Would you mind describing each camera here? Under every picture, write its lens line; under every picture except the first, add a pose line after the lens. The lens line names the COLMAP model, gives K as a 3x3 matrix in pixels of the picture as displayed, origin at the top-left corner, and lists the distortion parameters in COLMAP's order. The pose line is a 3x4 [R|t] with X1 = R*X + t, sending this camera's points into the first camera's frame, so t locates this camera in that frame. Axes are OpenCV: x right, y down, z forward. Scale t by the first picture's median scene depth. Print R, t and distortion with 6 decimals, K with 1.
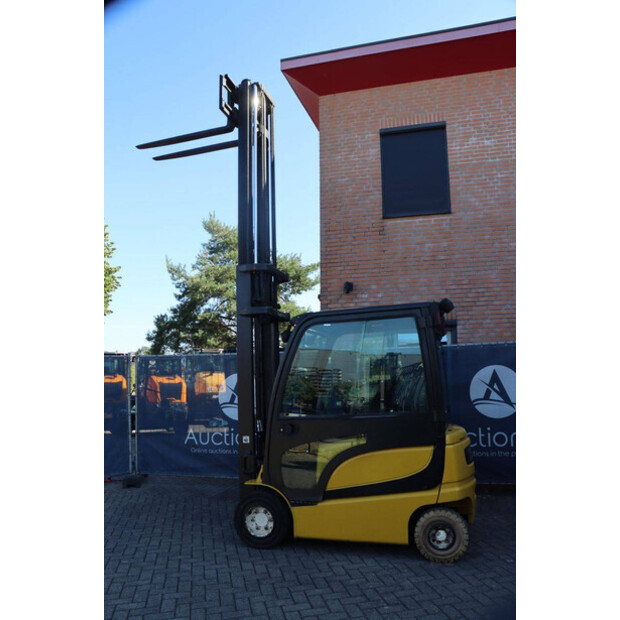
lens RADIAL K [[521.9, 0, 310.0], [0, 521.9, 310.0], [0, 0, 1]] dist [-0.173361, 0.172055]
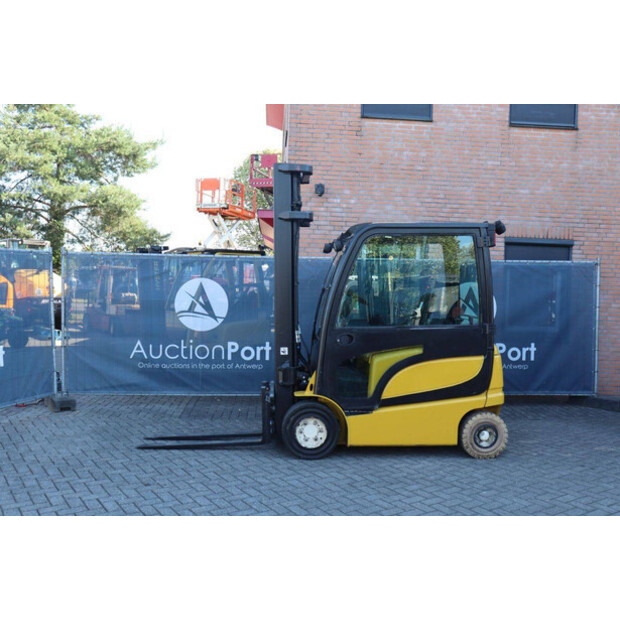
lens RADIAL K [[628.1, 0, 310.0], [0, 628.1, 310.0], [0, 0, 1]] dist [-0.098759, 0.180985]
pose [[0.933519, 0.022349, 0.357831, -0.534489], [-0.083416, 0.984205, 0.156147, -0.008426], [-0.348689, -0.175615, 0.920639, -0.076453]]
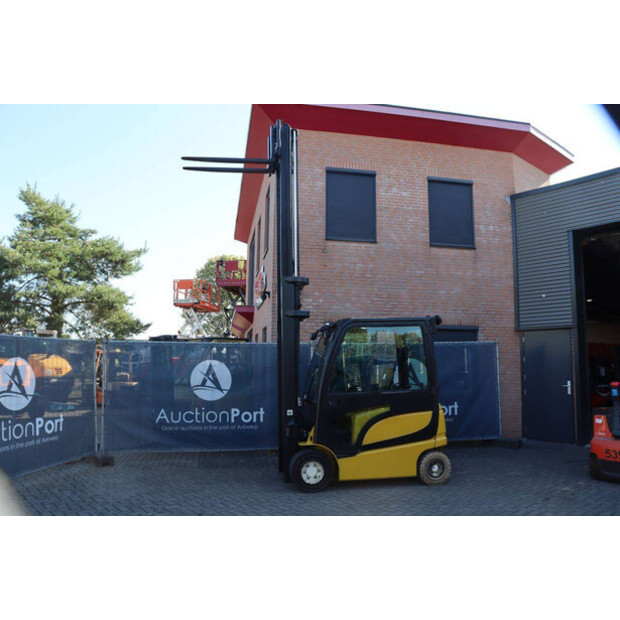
lens RADIAL K [[521.9, 0, 310.0], [0, 521.9, 310.0], [0, 0, 1]] dist [-0.173361, 0.172055]
pose [[0.885350, 0.064735, 0.460396, -0.744357], [-0.075727, 0.997114, 0.005422, -0.016568], [-0.458716, -0.039665, 0.887697, -0.177486]]
